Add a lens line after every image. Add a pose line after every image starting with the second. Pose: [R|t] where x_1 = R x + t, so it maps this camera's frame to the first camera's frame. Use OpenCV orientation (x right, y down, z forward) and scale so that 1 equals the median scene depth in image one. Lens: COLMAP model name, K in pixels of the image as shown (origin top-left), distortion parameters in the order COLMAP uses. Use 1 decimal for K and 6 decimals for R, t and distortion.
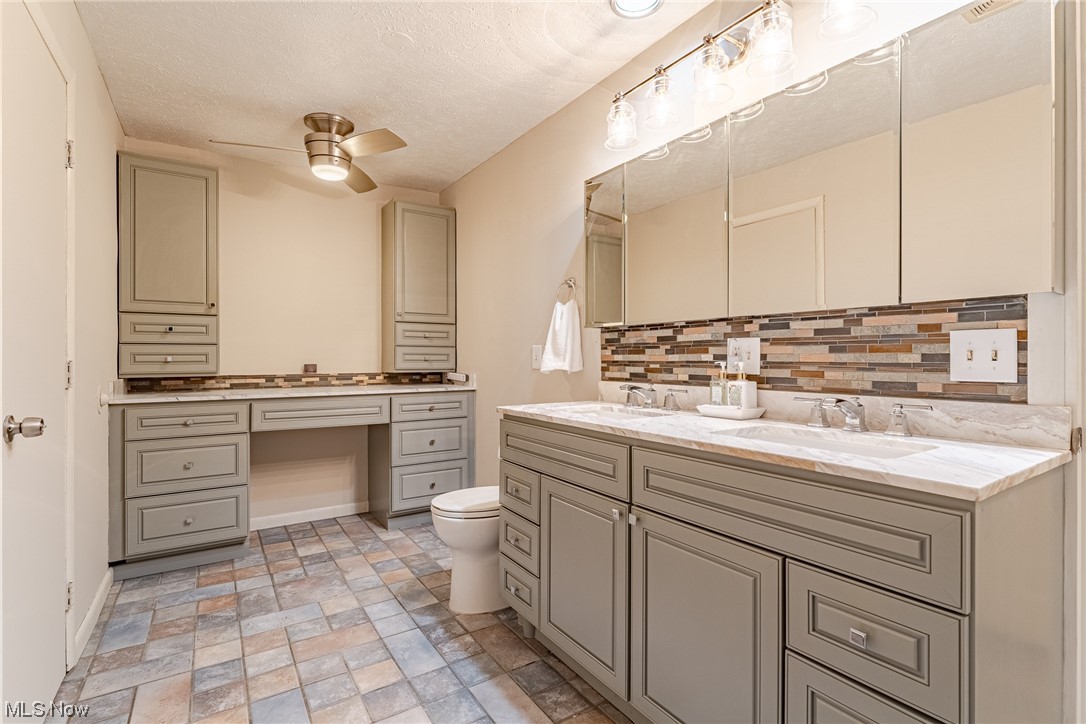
lens RADIAL K [[510.9, 0, 543.0], [0, 510.9, 362.0], [0, 0, 1]] dist [-0.000127, 0.000045]
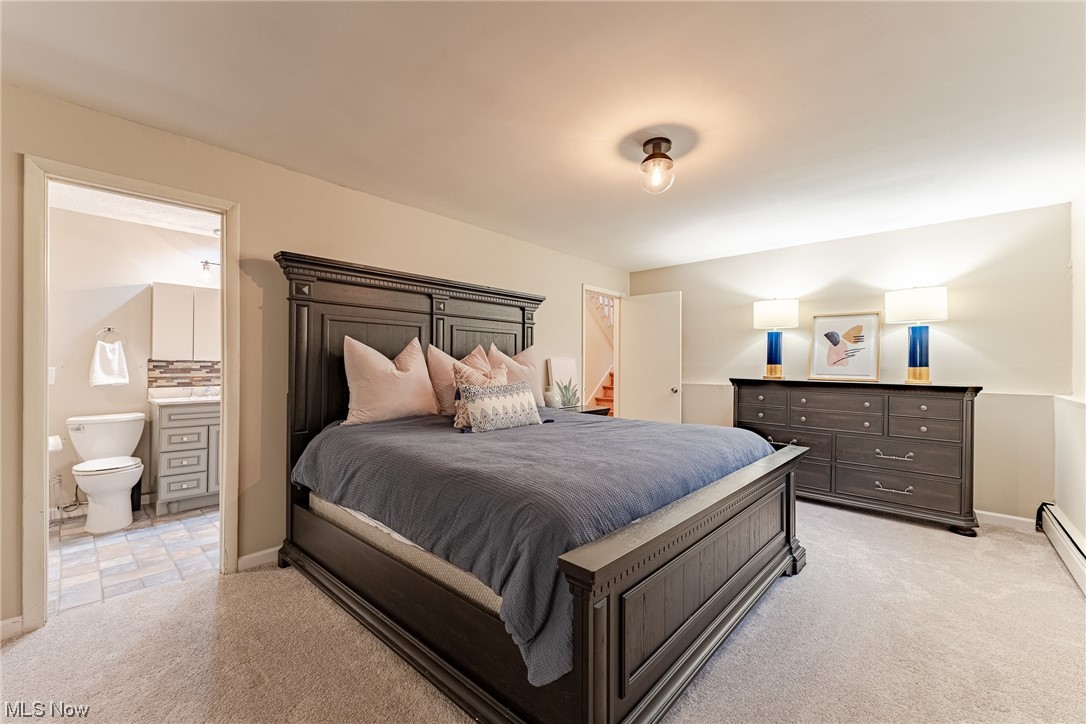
lens RADIAL K [[437.8, 0, 543.0], [0, 437.8, 362.0], [0, 0, 1]] dist [0.002702, 0.000303]
pose [[-0.245931, 0.008416, 0.969251, -2.243228], [0.003686, 0.999963, -0.007747, -0.049619], [-0.969280, 0.001668, -0.245953, 0.004548]]
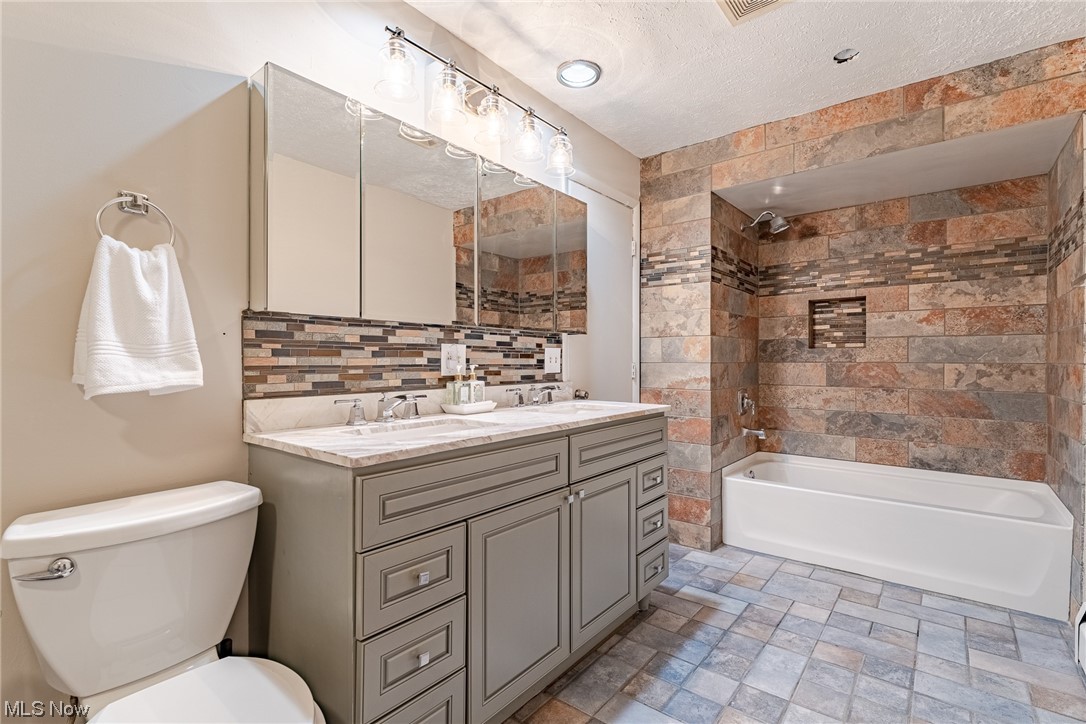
lens RADIAL K [[506.5, 0, 543.0], [0, 506.5, 362.0], [0, 0, 1]] dist [-0.001761, 0.000091]
pose [[-0.310950, -0.001639, 0.950425, -0.696309], [0.006938, 0.999968, 0.003994, -0.009235], [-0.950401, 0.007836, -0.310929, 1.074146]]
